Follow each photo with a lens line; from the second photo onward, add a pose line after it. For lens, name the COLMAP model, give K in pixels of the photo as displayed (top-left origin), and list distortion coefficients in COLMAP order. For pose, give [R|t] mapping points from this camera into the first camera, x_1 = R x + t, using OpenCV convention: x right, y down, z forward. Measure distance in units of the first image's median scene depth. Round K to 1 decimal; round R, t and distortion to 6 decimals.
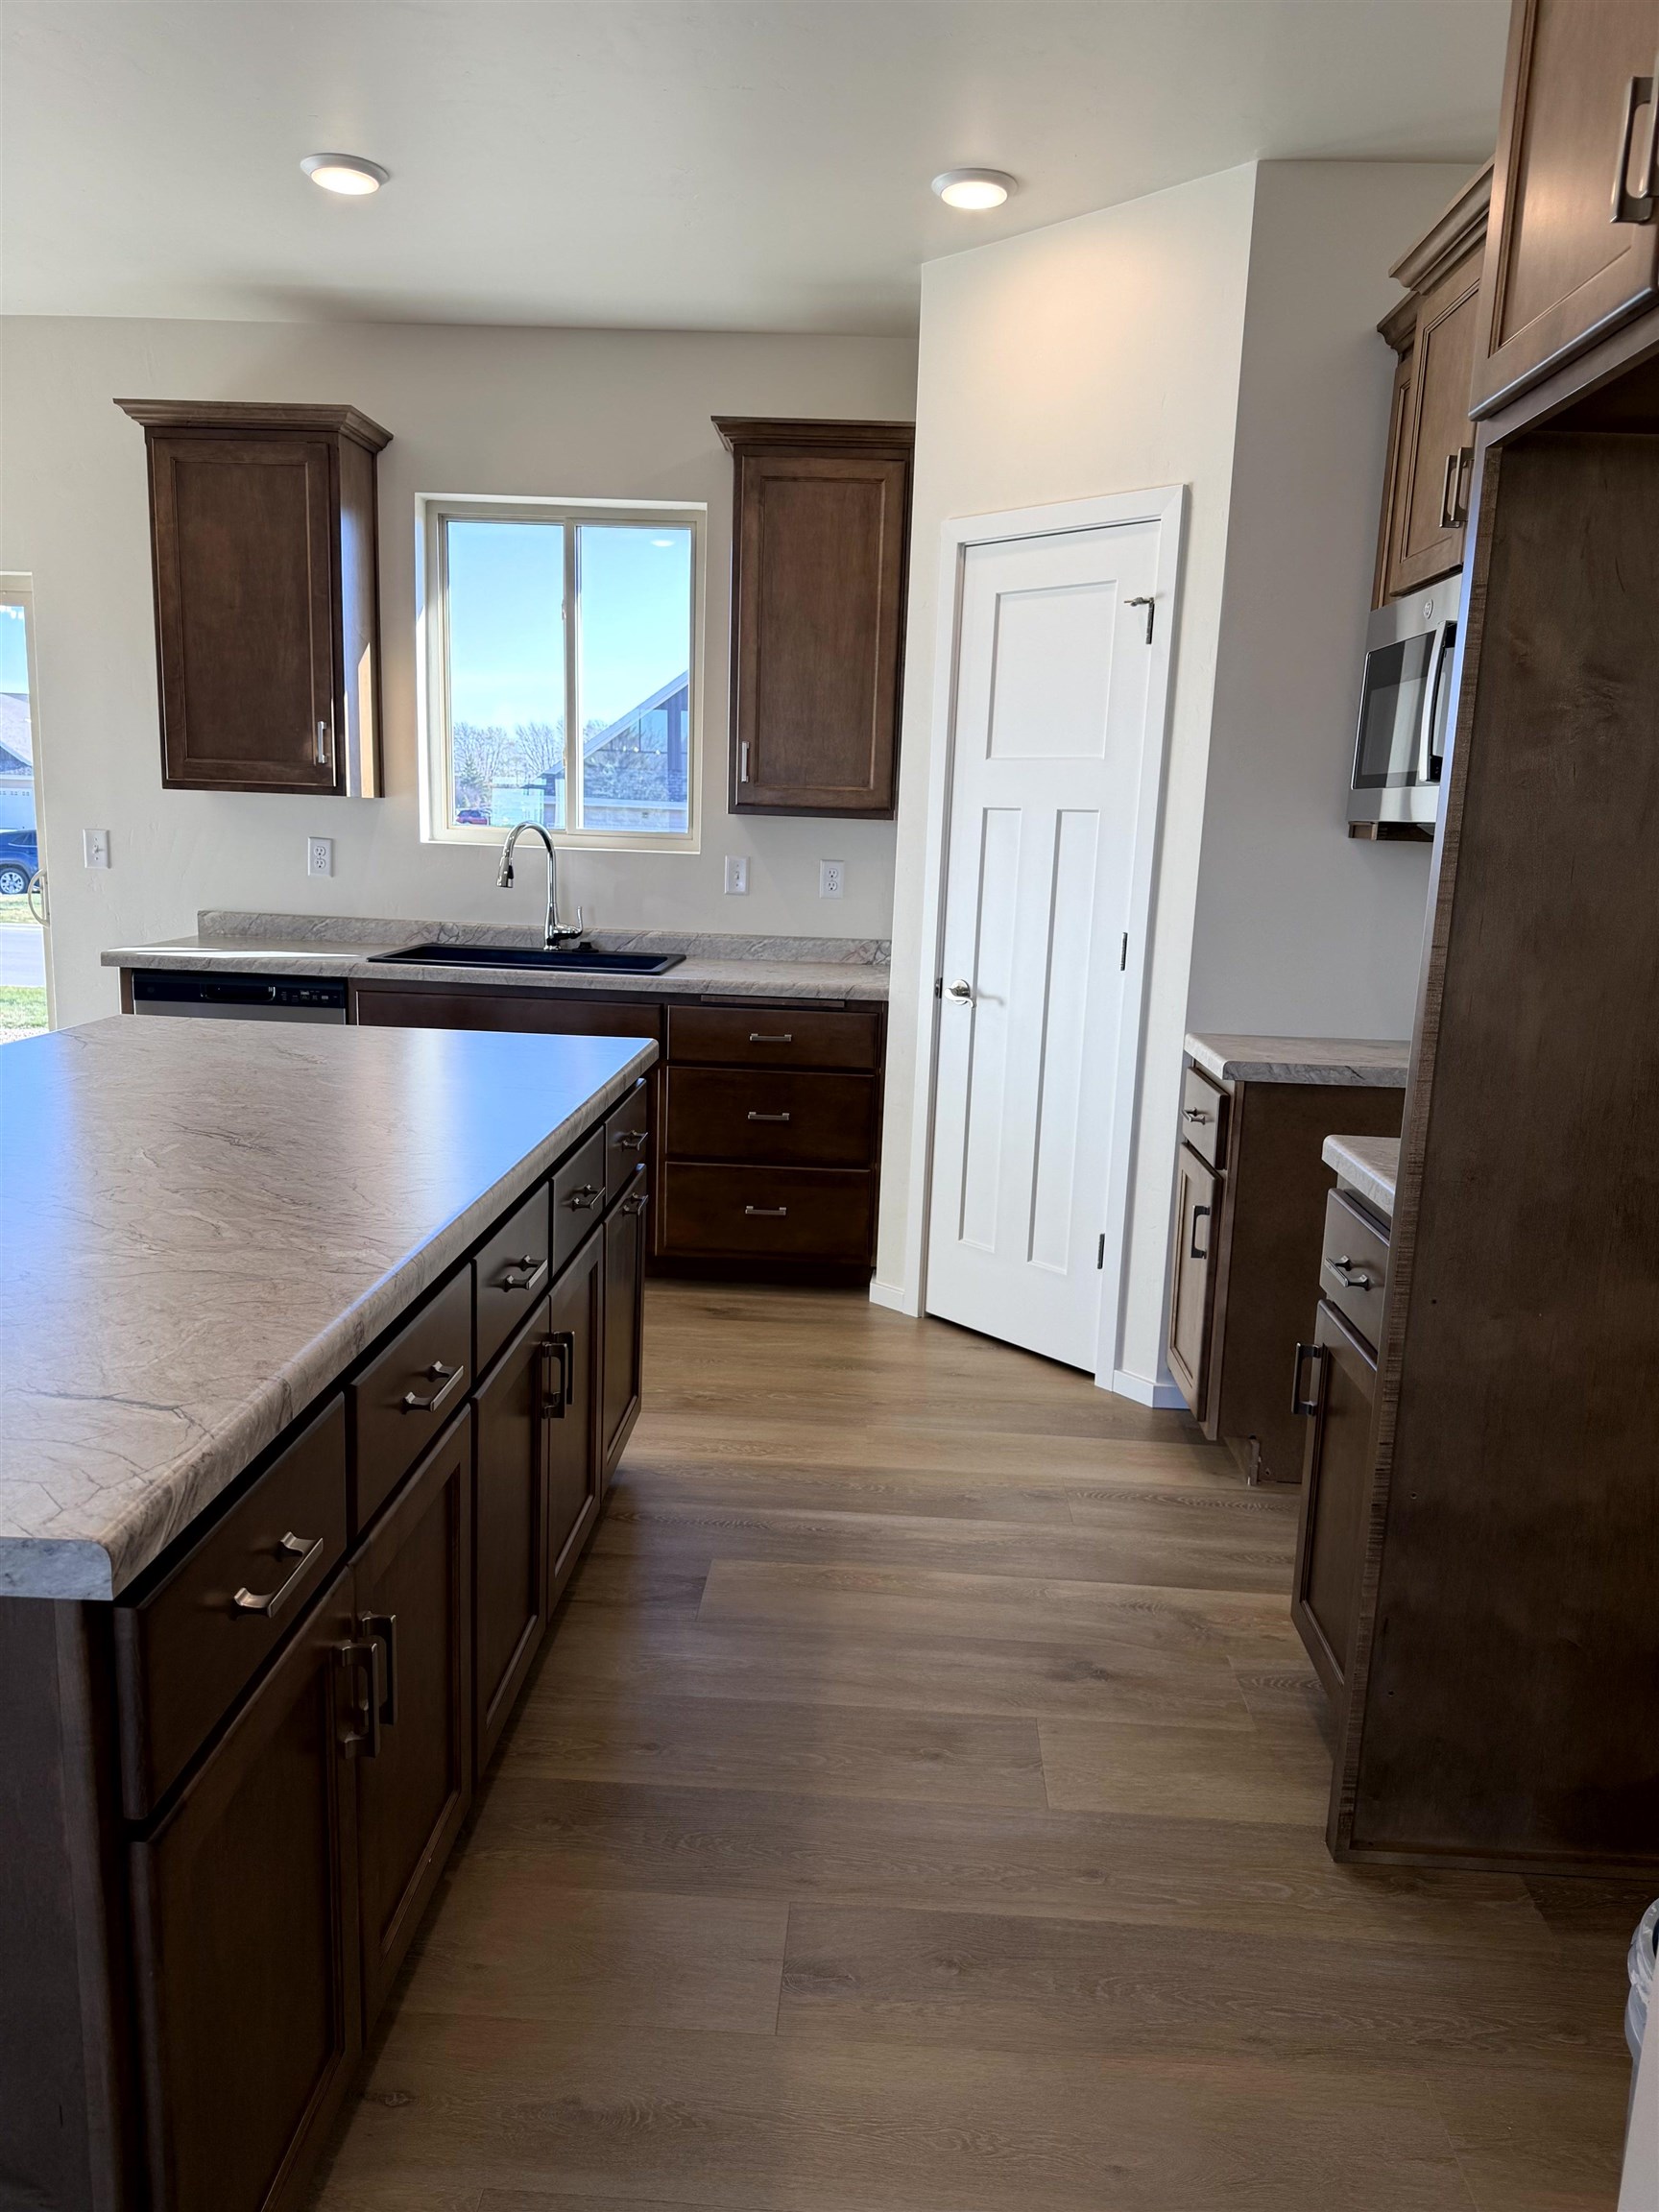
lens RADIAL K [[1568.3, 0, 854.1], [0, 1568.3, 1144.5], [0, 0, 1]] dist [0.056154, -0.067678]
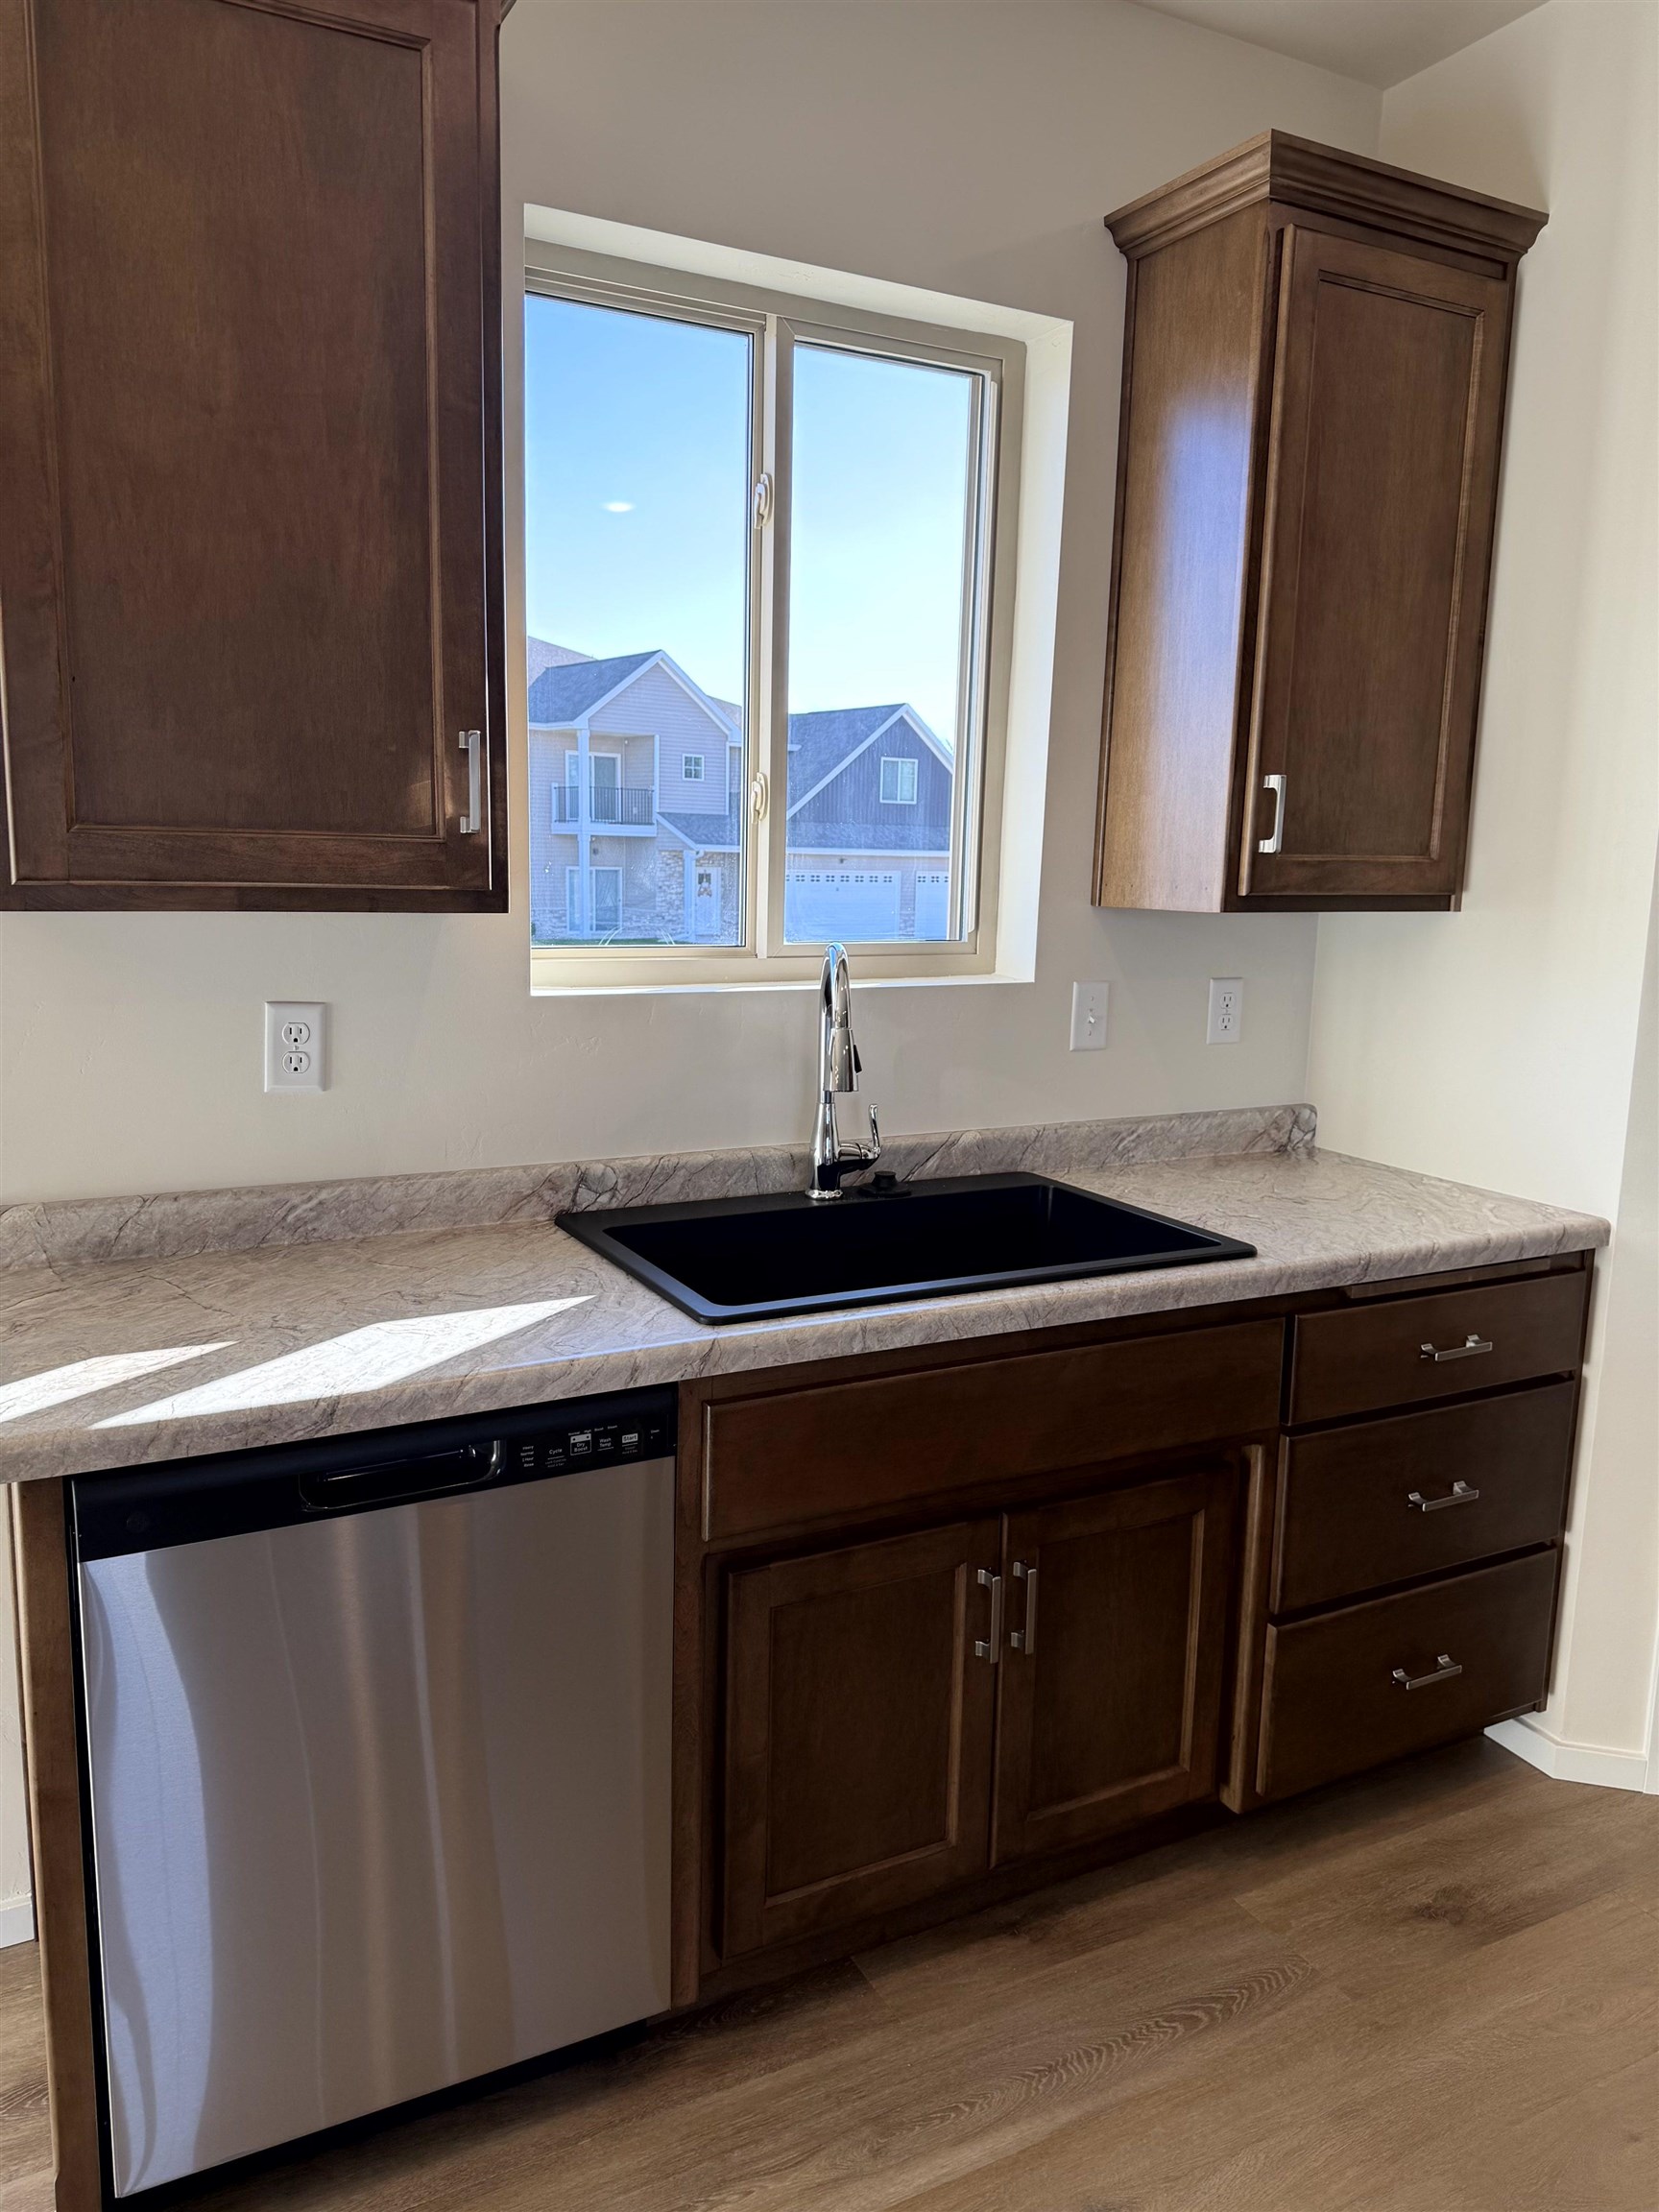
lens RADIAL K [[1568.3, 0, 795.2], [0, 1568.3, 1097.1], [0, 0, 1]] dist [0.056154, -0.067678]
pose [[0.865144, -0.098062, 0.491843, -0.470335], [0.113543, 0.993532, -0.001633, -0.166969], [-0.488502, 0.057259, 0.870682, 0.625872]]
